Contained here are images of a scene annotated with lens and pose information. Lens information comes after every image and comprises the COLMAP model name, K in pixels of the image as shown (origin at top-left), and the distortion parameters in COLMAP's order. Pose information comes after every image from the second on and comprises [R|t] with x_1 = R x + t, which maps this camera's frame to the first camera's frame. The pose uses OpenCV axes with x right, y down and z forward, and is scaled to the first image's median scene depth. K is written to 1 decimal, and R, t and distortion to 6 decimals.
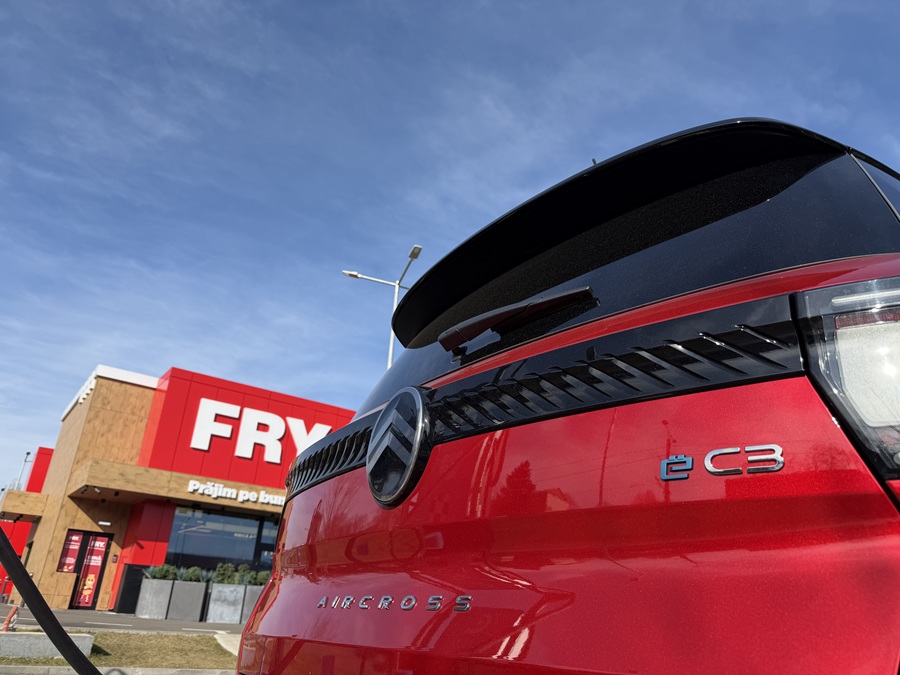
lens RADIAL K [[613.4, 0, 450.0], [0, 613.4, 337.5], [0, 0, 1]] dist [0.068626, -0.113581]
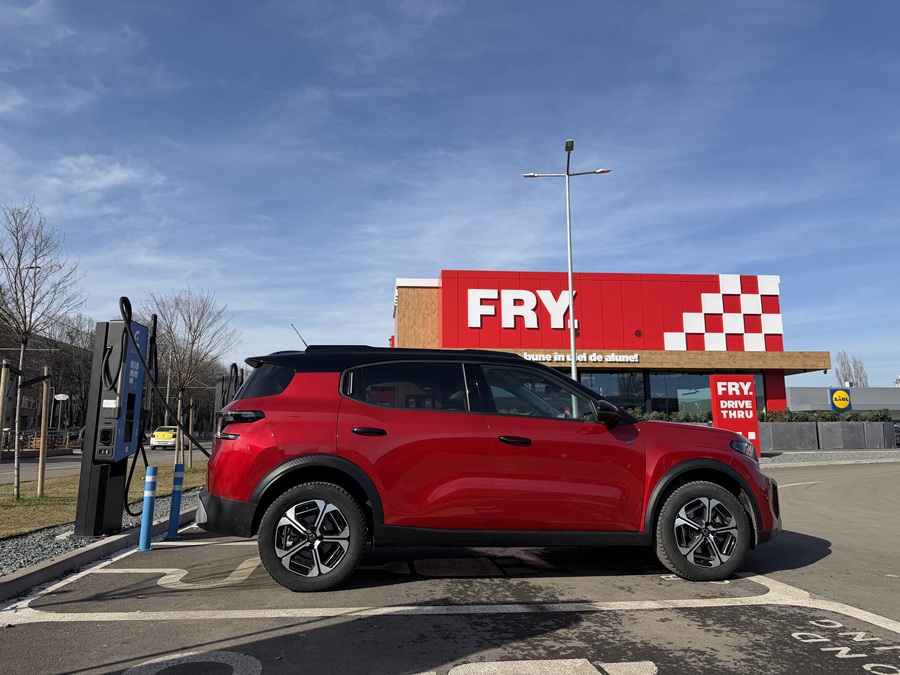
lens RADIAL K [[613.4, 0, 450.0], [0, 613.4, 337.5], [0, 0, 1]] dist [0.068626, -0.113581]
pose [[0.850359, -0.136713, -0.508132, 0.191515], [0.261096, 0.948024, 0.181879, -0.045206], [0.456856, -0.287334, 0.841856, -0.108623]]
